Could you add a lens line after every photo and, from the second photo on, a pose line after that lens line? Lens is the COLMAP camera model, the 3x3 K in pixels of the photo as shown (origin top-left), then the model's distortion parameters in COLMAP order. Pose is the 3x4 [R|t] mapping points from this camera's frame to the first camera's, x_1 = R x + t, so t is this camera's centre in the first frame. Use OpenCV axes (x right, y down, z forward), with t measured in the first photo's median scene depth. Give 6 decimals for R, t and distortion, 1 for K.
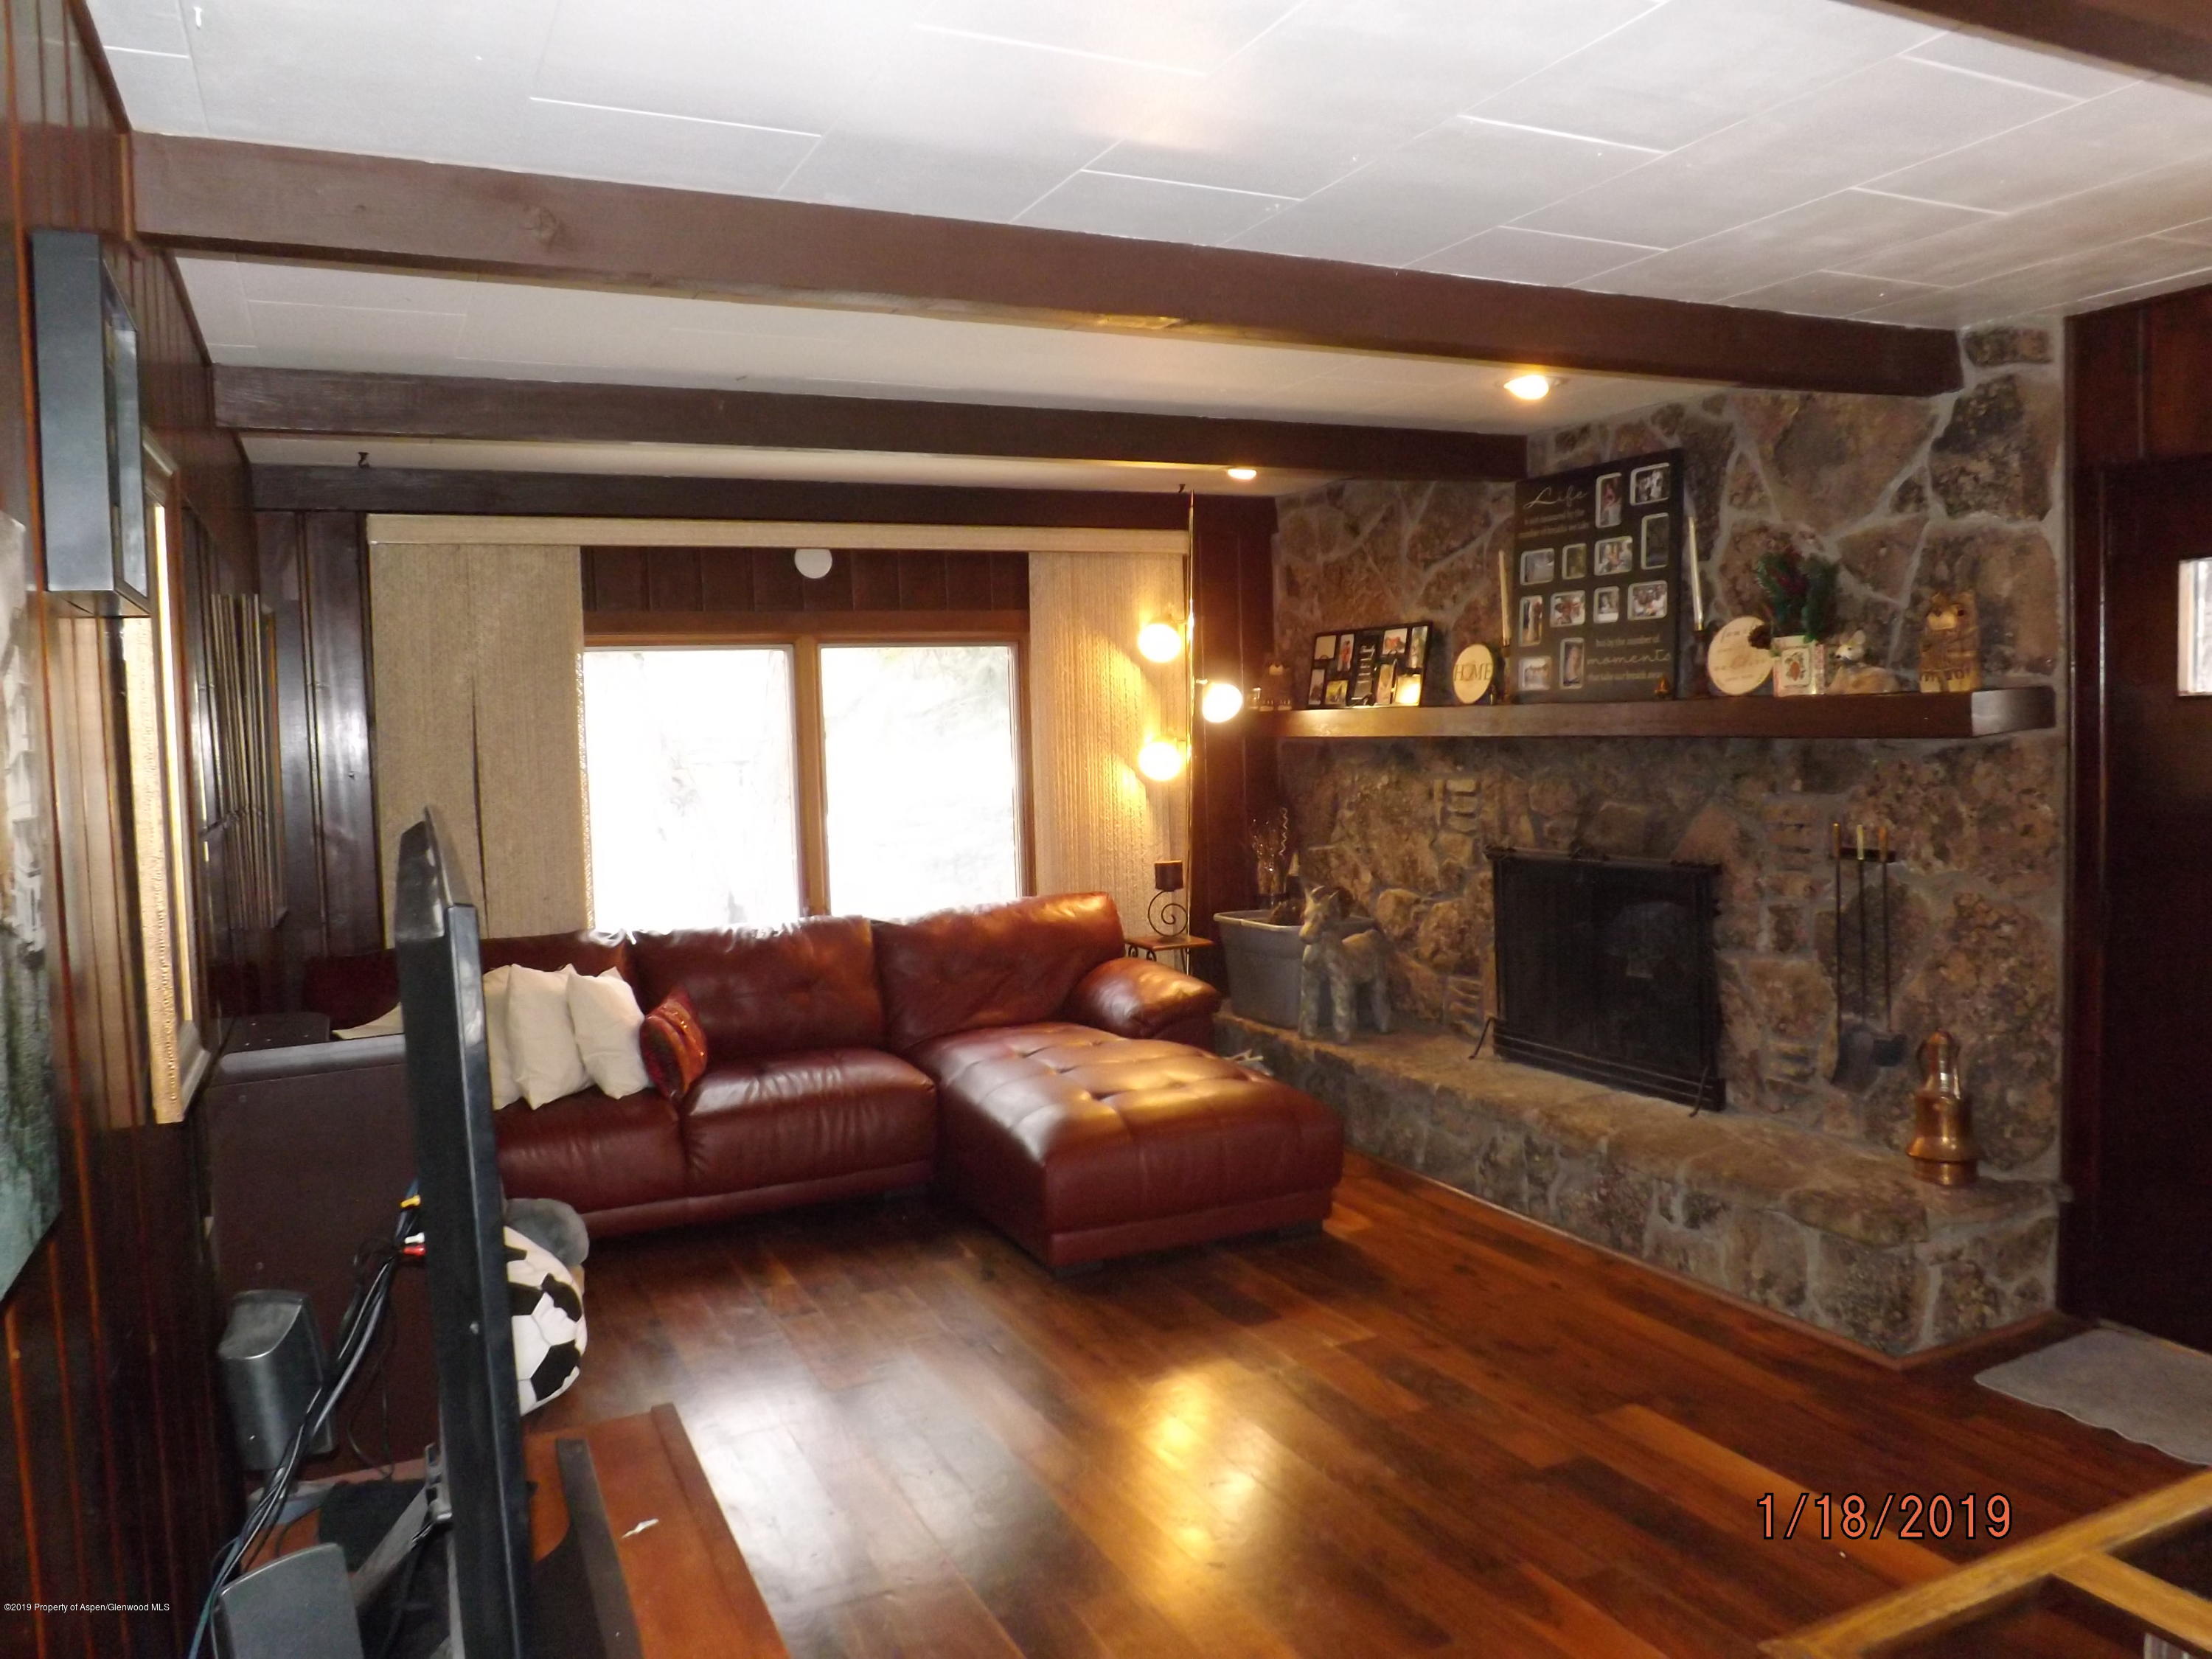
lens RADIAL K [[1607.2, 0, 1094.2], [0, 1607.2, 838.8], [0, 0, 1]] dist [-0.059747, 0.021188]
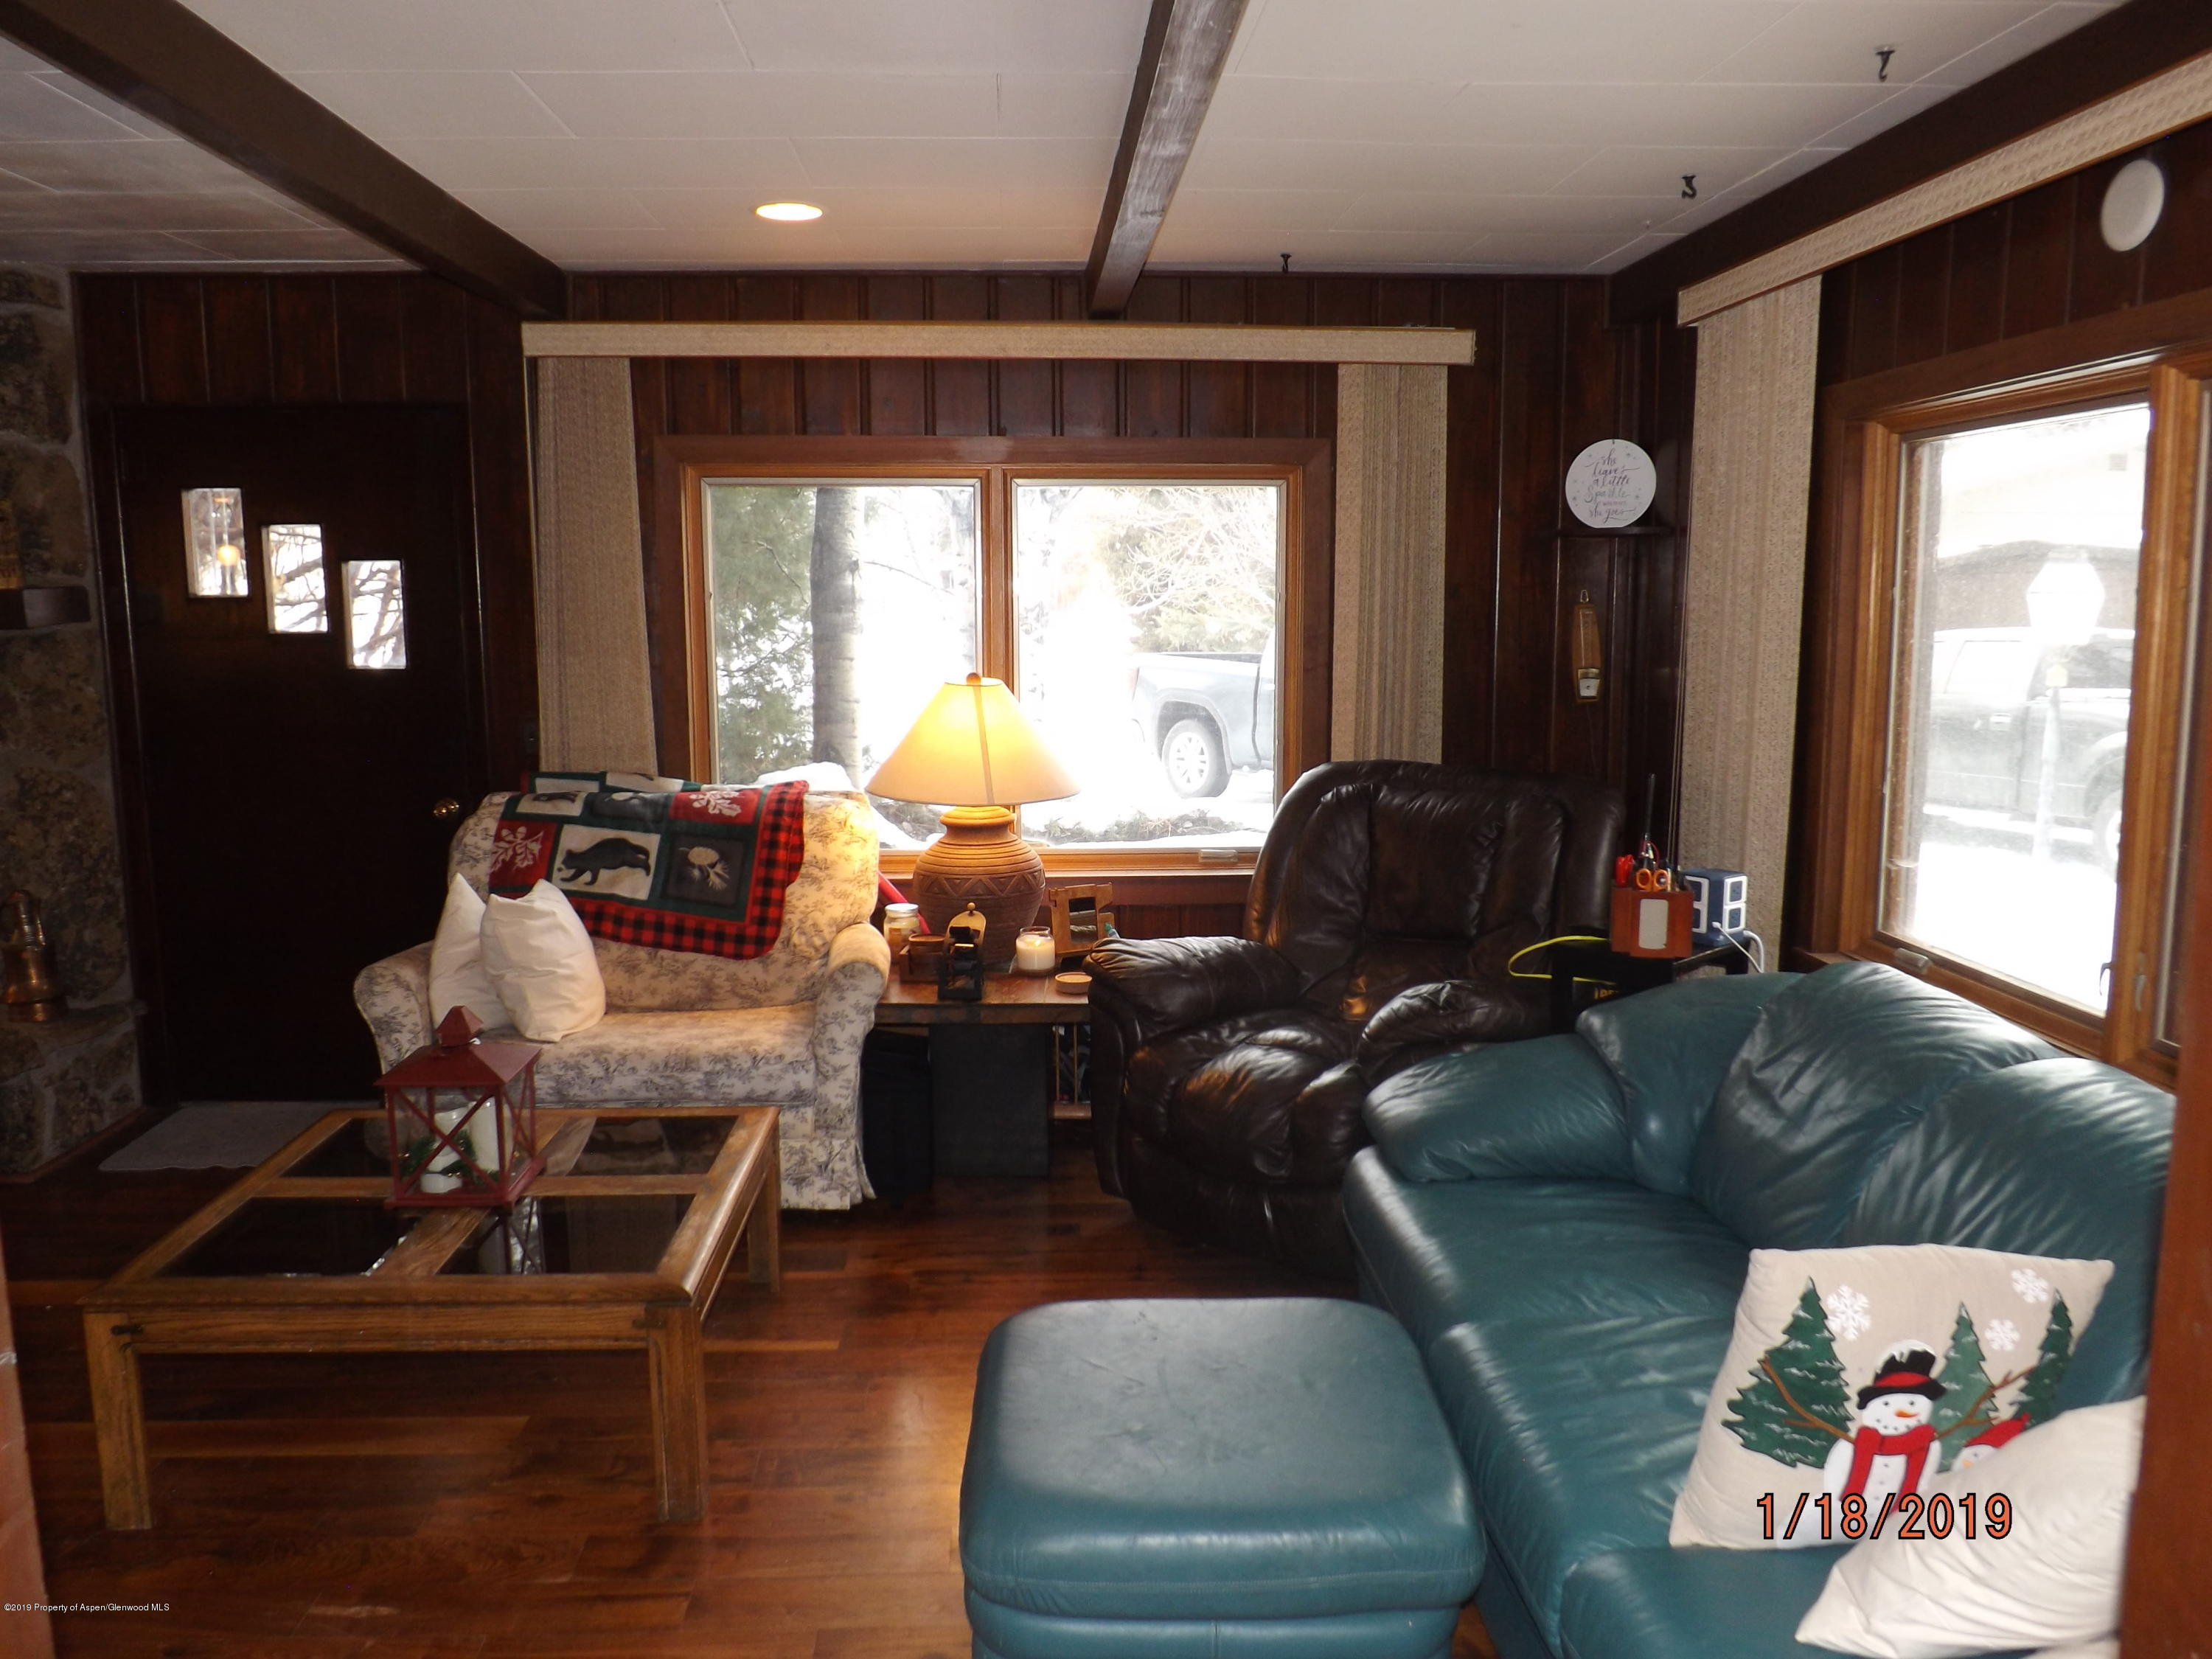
lens RADIAL K [[1607.2, 0, 1101.7], [0, 1607.2, 844.7], [0, 0, 1]] dist [-0.059747, 0.021188]
pose [[0.374429, -0.106494, 0.921120, -0.186154], [0.055647, 0.994173, 0.092319, 0.025483], [-0.925584, 0.016691, 0.378174, -0.131141]]
